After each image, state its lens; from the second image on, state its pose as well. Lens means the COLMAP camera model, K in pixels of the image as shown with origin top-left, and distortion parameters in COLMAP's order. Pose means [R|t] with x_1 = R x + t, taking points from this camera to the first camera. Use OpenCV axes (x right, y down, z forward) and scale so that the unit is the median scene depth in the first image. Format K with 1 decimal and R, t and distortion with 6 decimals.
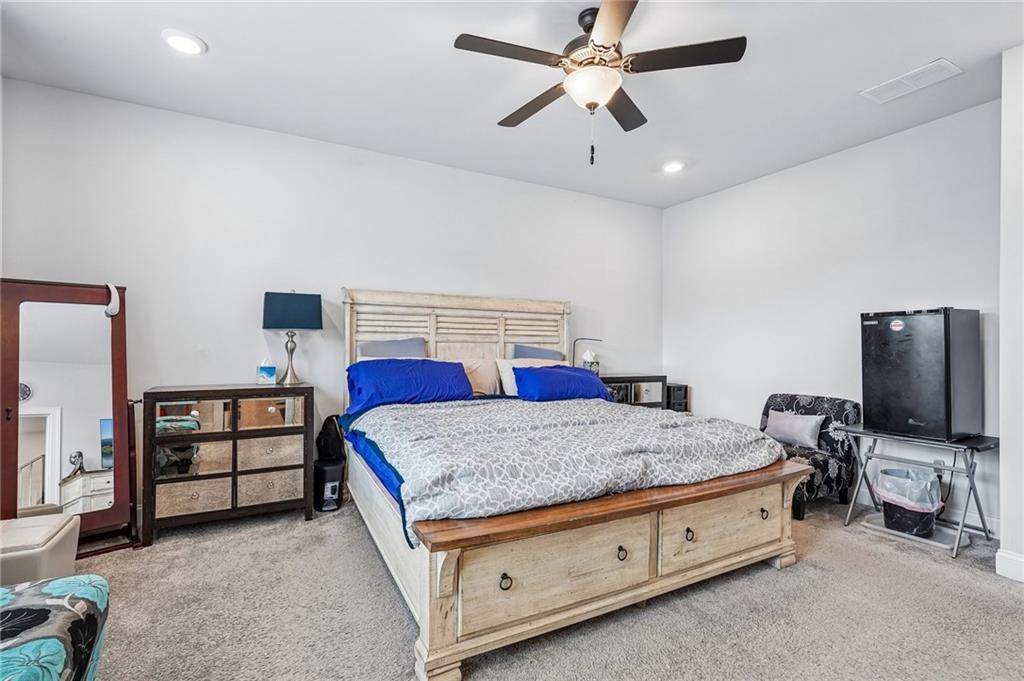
lens RADIAL K [[476.2, 0, 511.0], [0, 476.2, 342.0], [0, 0, 1]] dist [-0.013513, 0.009799]
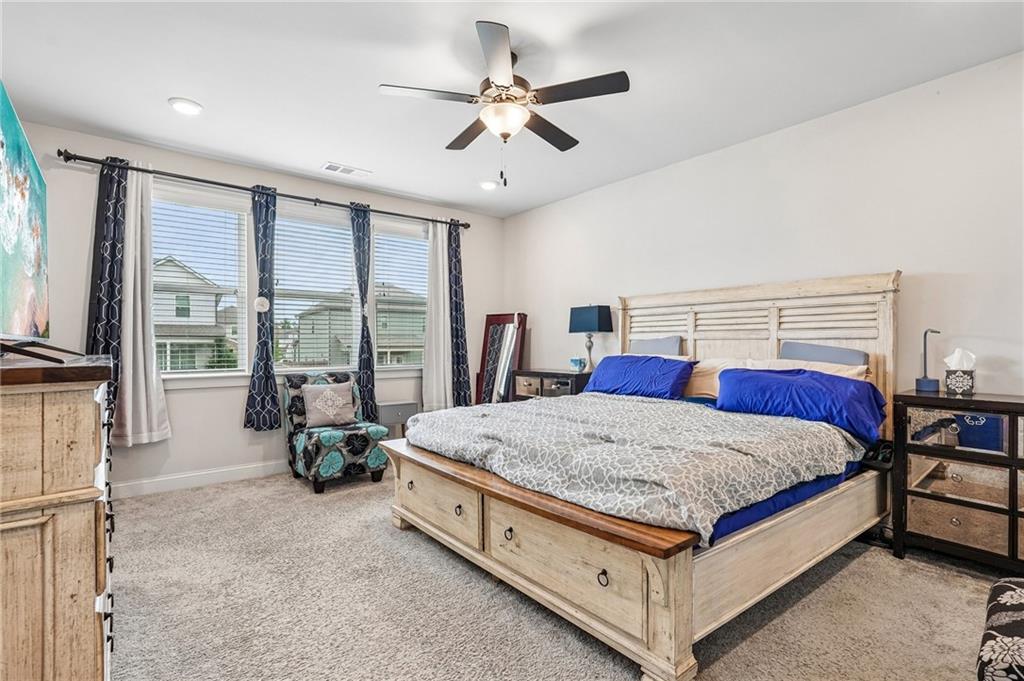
lens RADIAL K [[476.2, 0, 511.0], [0, 476.2, 342.0], [0, 0, 1]] dist [-0.013513, 0.009799]
pose [[0.187909, -0.010770, -0.982127, 0.889116], [0.010421, 0.999905, -0.008971, 0.011222], [0.982131, -0.008549, 0.188003, 0.541731]]
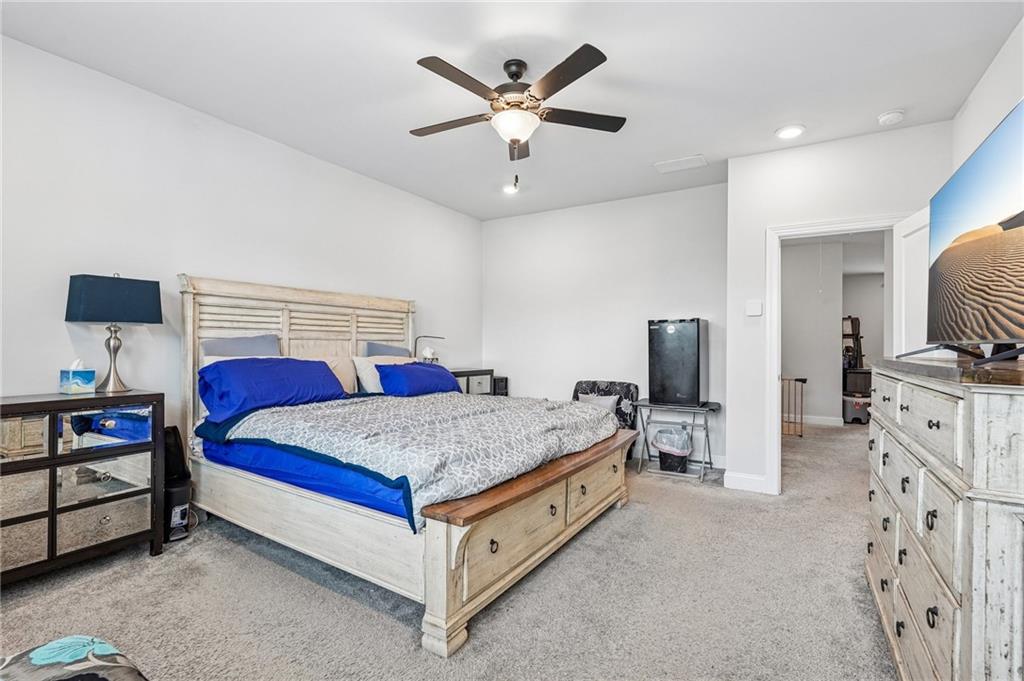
lens RADIAL K [[476.2, 0, 511.0], [0, 476.2, 342.0], [0, 0, 1]] dist [-0.013513, 0.009799]
pose [[0.870059, 0.001013, 0.492946, -0.288881], [-0.004897, 0.999966, 0.006590, -0.003533], [-0.492922, -0.008148, 0.870035, -0.019596]]
